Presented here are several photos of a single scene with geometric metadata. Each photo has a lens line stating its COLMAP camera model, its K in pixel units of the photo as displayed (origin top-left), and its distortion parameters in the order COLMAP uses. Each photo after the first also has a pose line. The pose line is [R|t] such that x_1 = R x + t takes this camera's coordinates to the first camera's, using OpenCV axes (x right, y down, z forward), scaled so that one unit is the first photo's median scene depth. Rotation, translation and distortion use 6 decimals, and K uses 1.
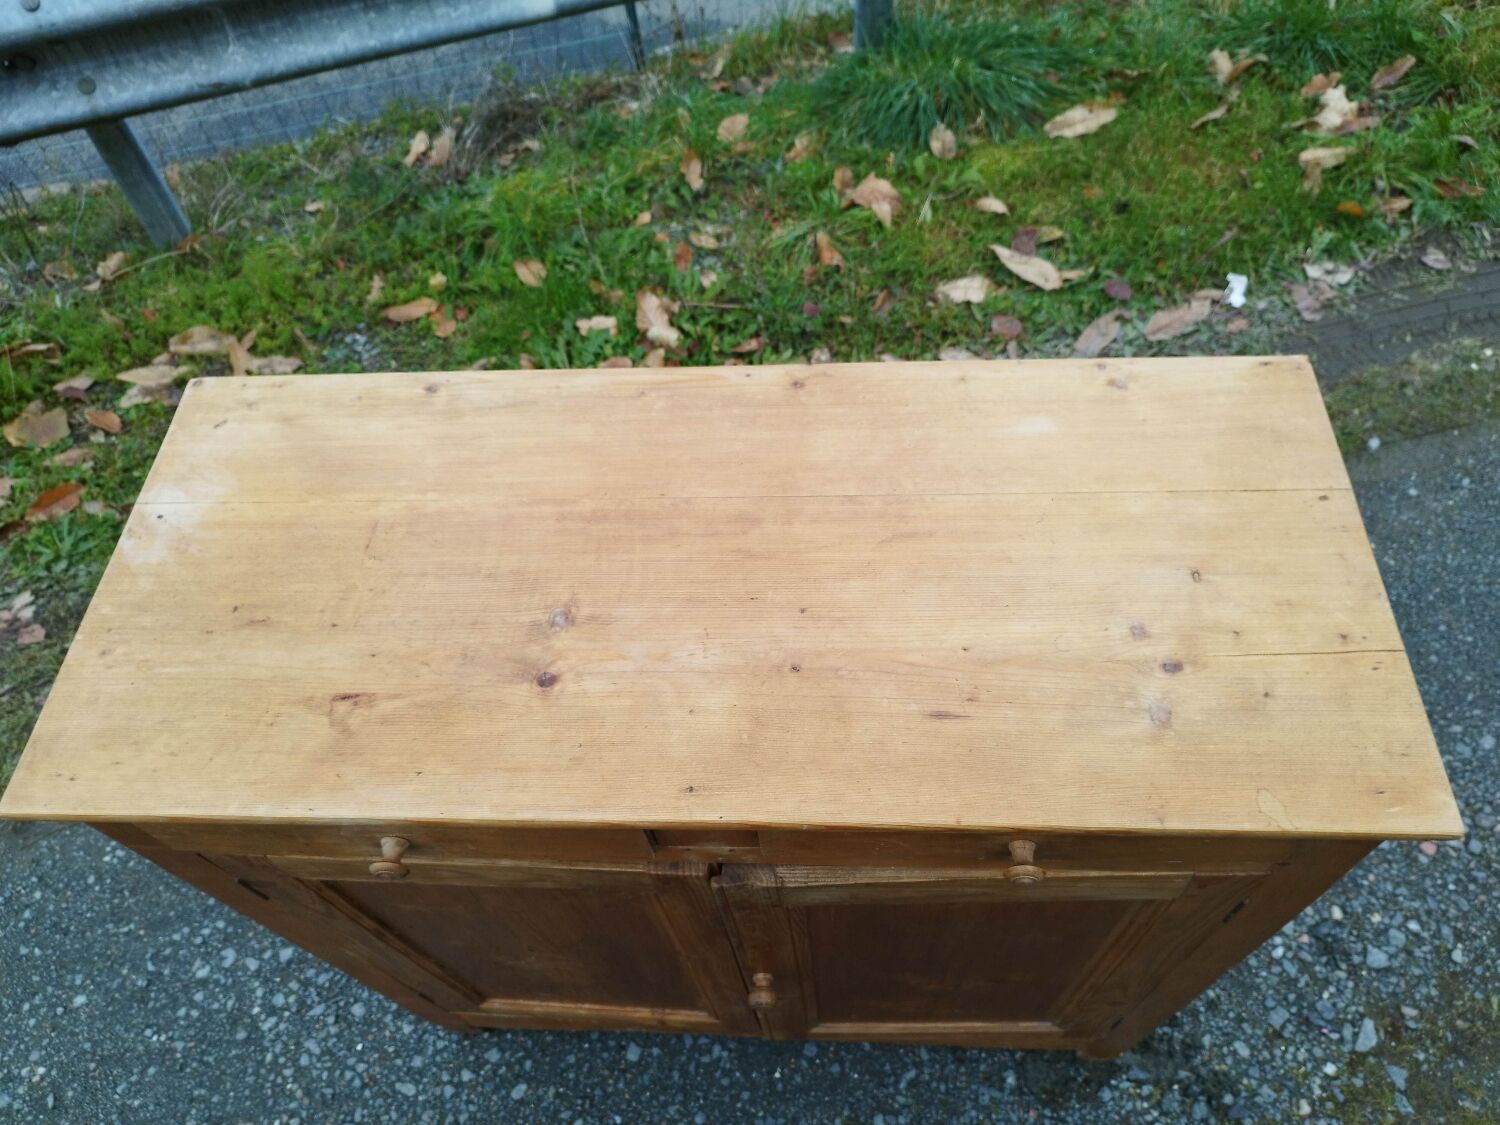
lens RADIAL K [[1077.9, 0, 757.1], [0, 1077.9, 538.1], [0, 0, 1]] dist [0.017227, -0.022141]
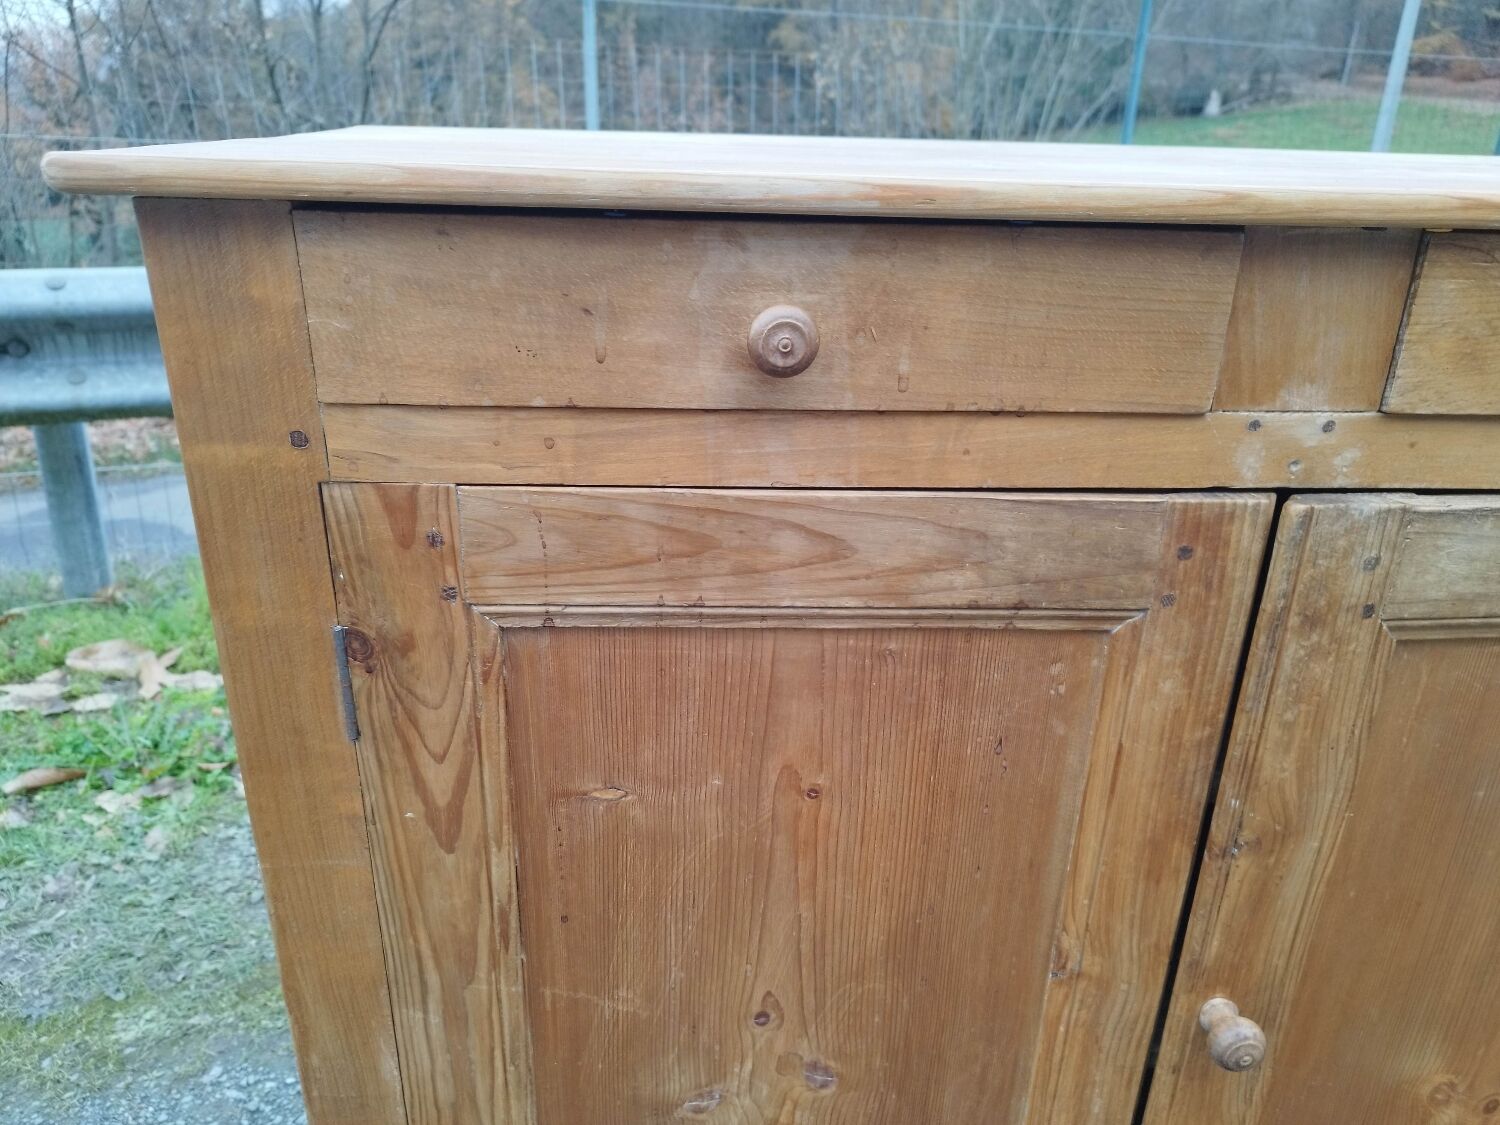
lens RADIAL K [[1077.9, 0, 746.3], [0, 1077.9, 558.5], [0, 0, 1]] dist [0.017227, -0.022141]
pose [[0.990299, 0.052025, 0.128848, -0.218152], [0.027686, 0.834800, -0.549857, 0.358477], [-0.136168, 0.548090, 0.825261, 0.320819]]
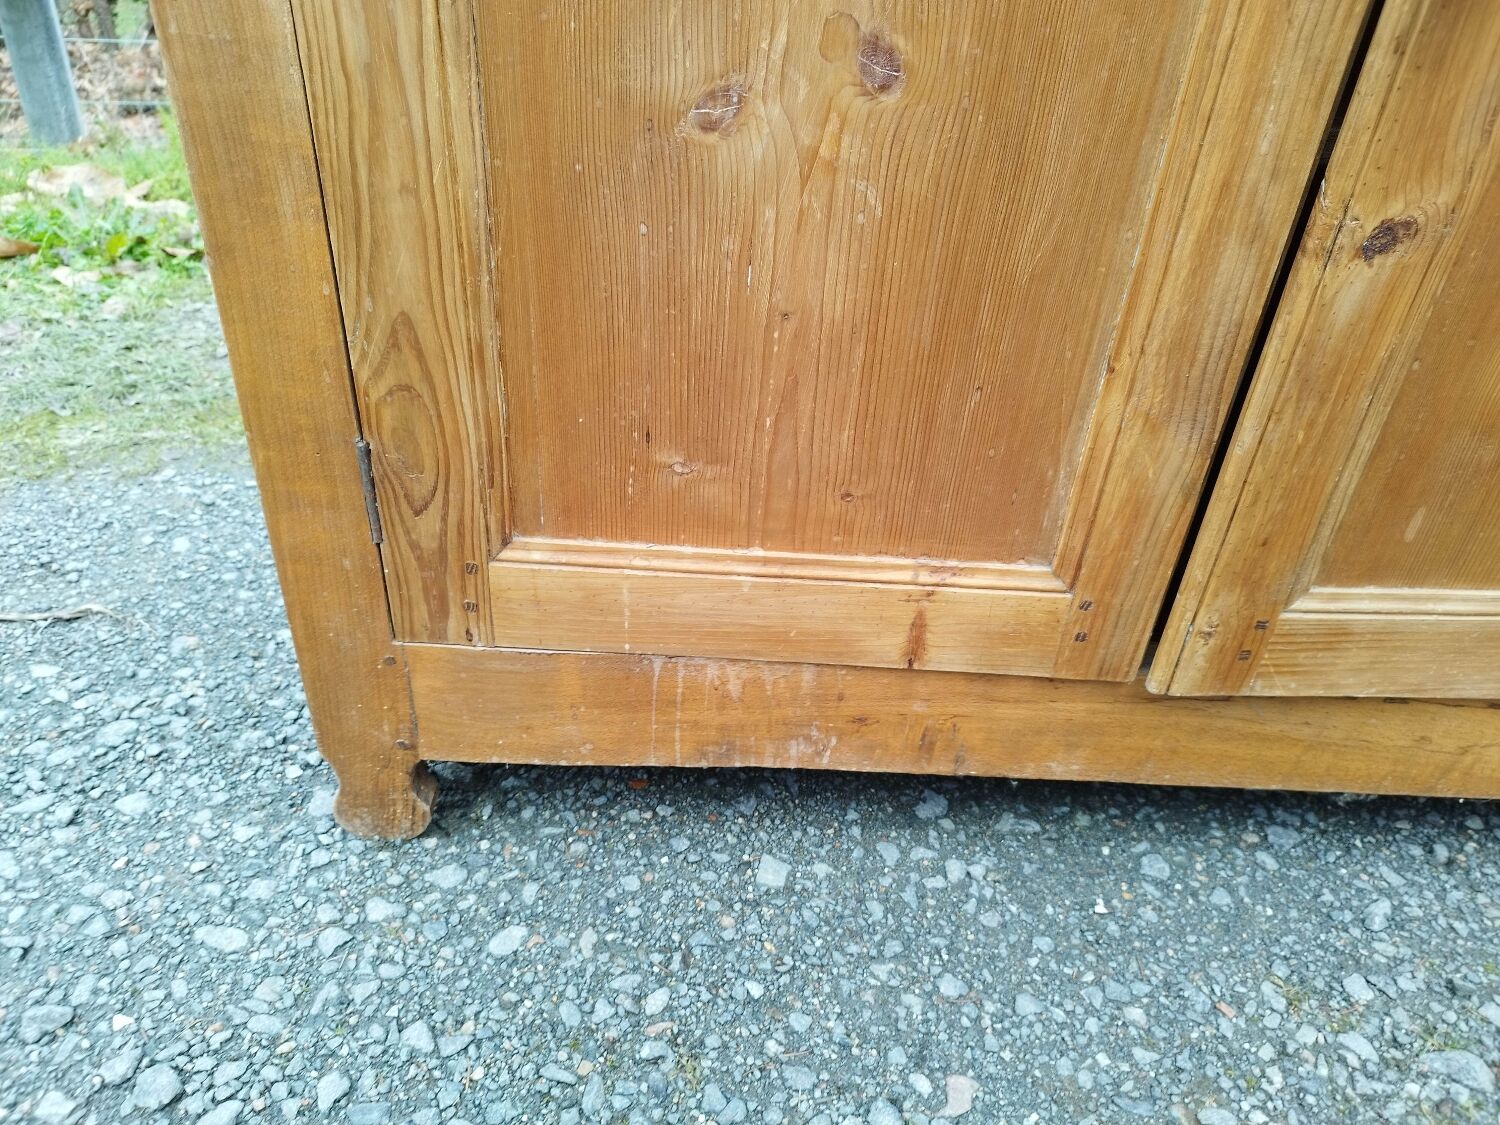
lens RADIAL K [[1077.9, 0, 747.6], [0, 1077.9, 558.4], [0, 0, 1]] dist [0.017227, -0.022141]
pose [[0.990147, 0.075234, 0.118108, -0.187889], [-0.024996, 0.924830, -0.379557, 0.528871], [-0.137786, 0.372865, 0.917598, 0.546687]]
